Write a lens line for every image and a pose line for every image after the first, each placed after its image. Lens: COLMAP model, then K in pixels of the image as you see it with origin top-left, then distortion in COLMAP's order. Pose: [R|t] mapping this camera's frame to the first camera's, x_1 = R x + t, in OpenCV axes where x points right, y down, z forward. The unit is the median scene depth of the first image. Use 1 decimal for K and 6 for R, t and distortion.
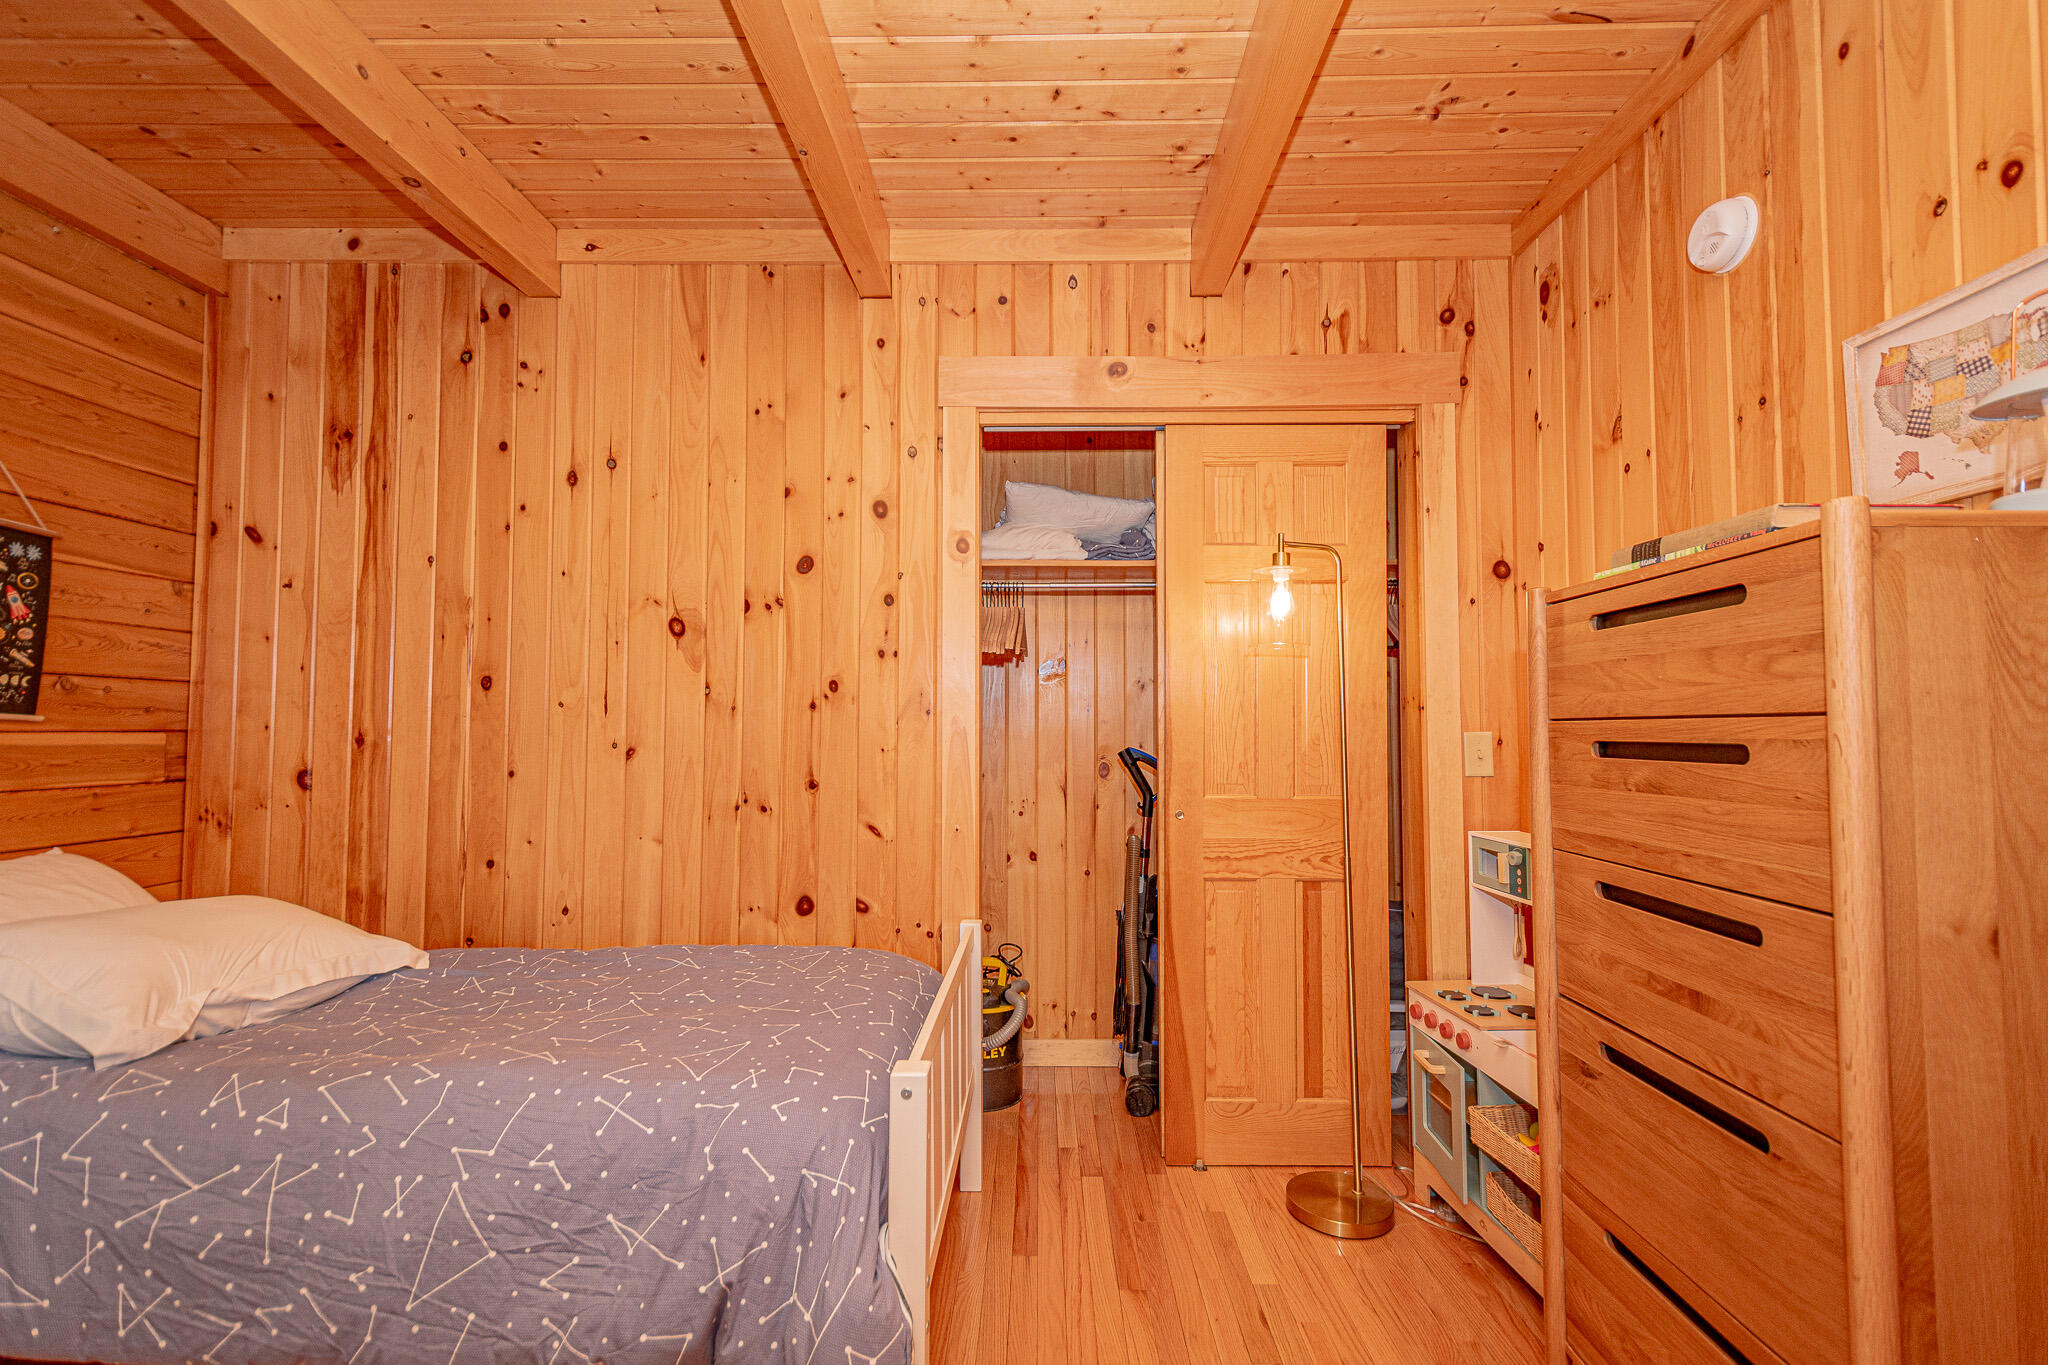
lens RADIAL K [[888.3, 0, 1034.7], [0, 888.3, 694.1], [0, 0, 1]] dist [0.023483, -0.010559]
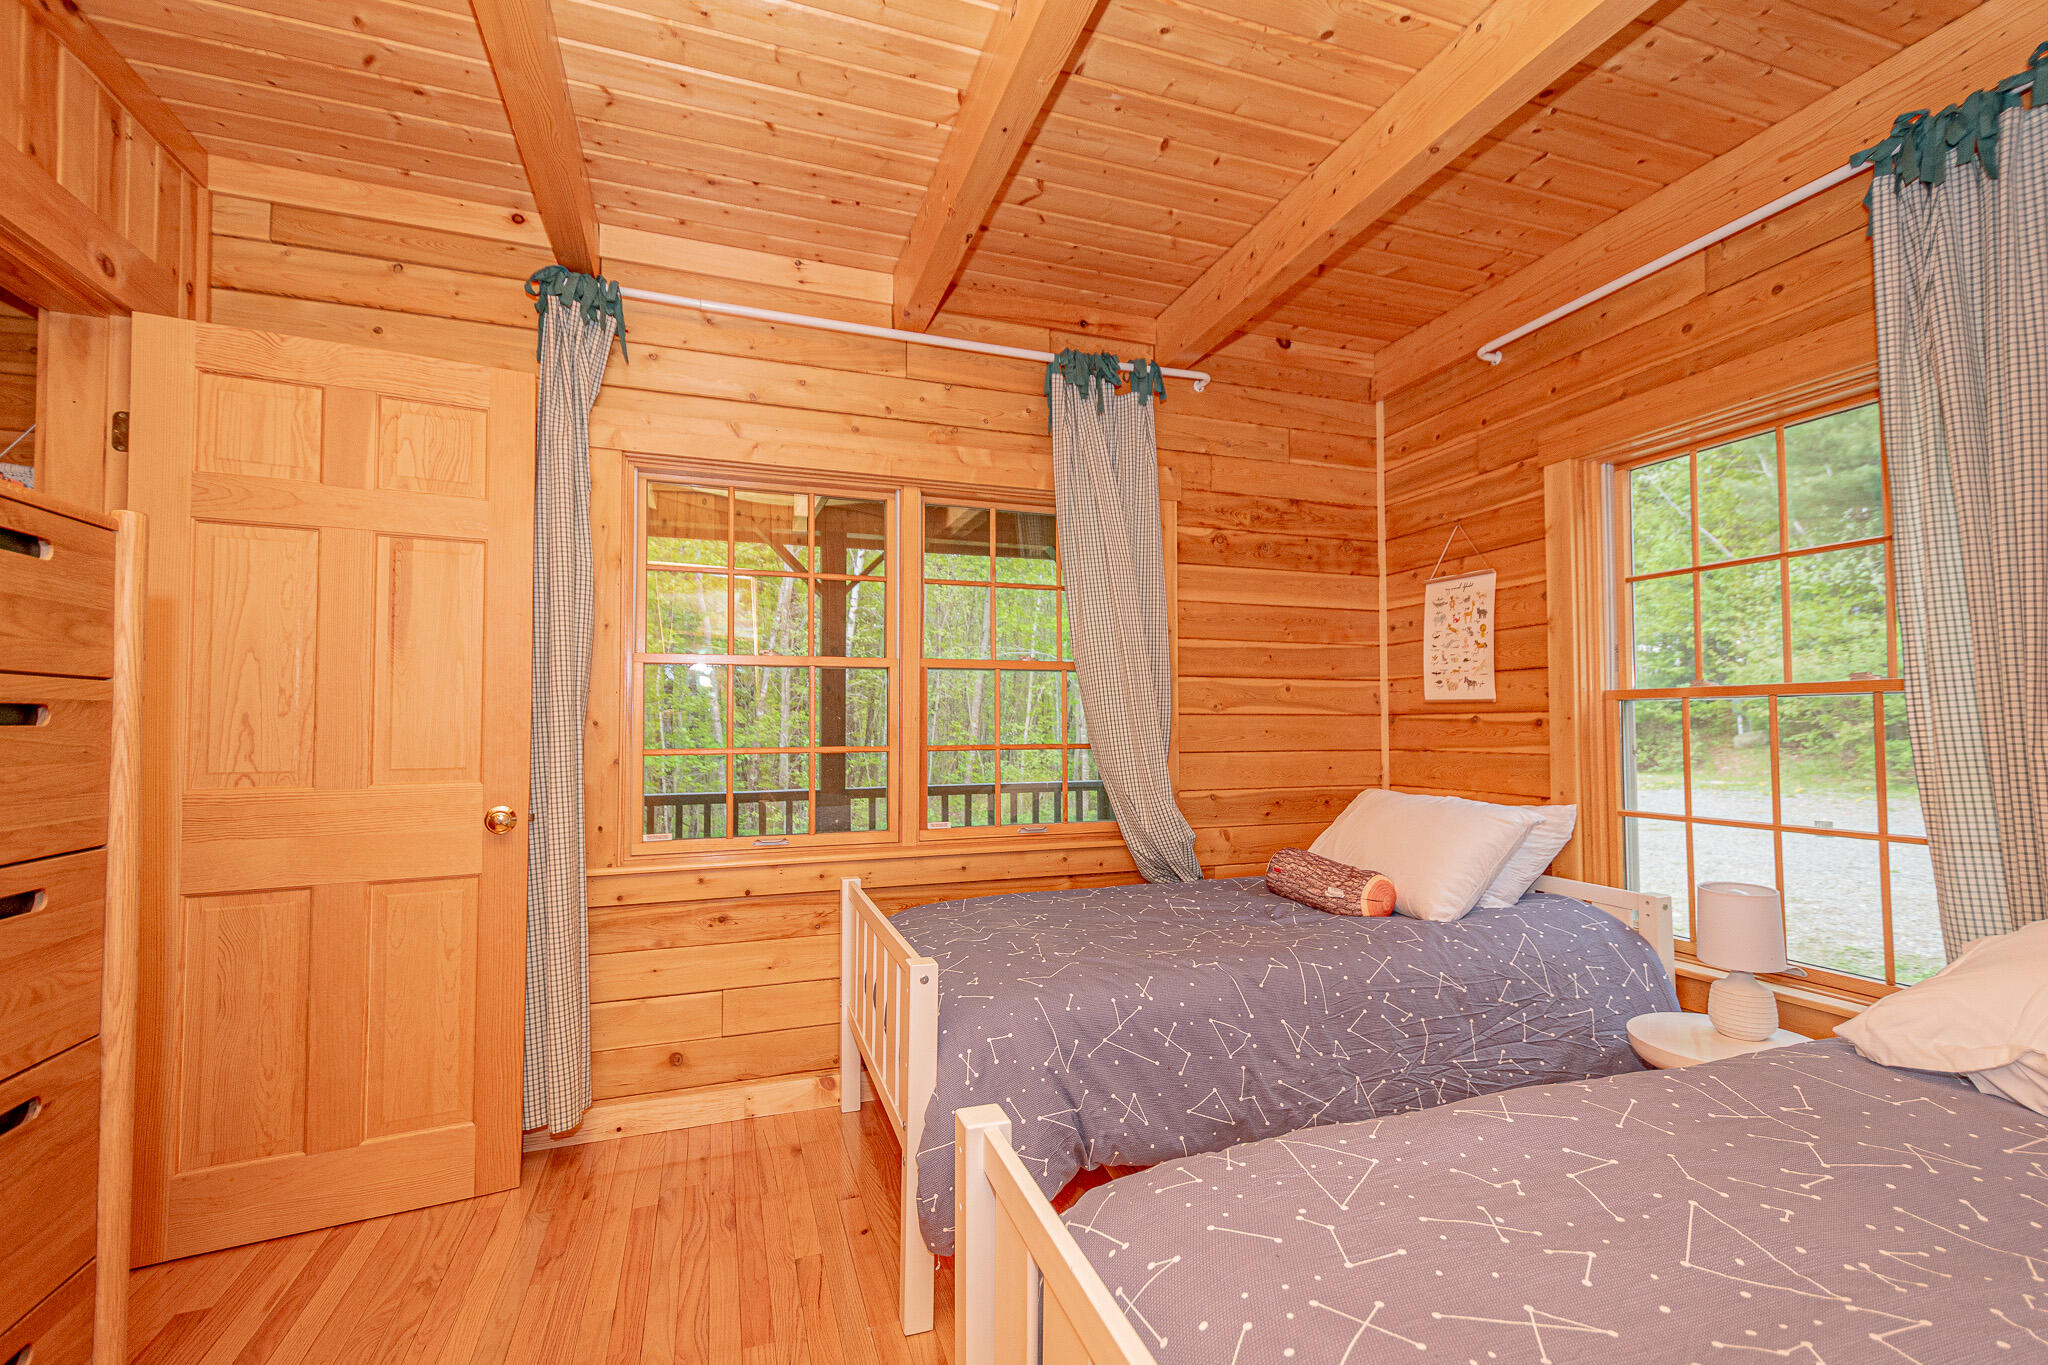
lens RADIAL K [[888.3, 0, 1034.7], [0, 888.3, 694.1], [0, 0, 1]] dist [0.023483, -0.010559]
pose [[-0.937558, -0.008865, -0.347716, 0.123952], [0.016817, 0.997351, -0.070770, 0.131266], [0.347422, -0.072199, -0.934925, 2.269540]]
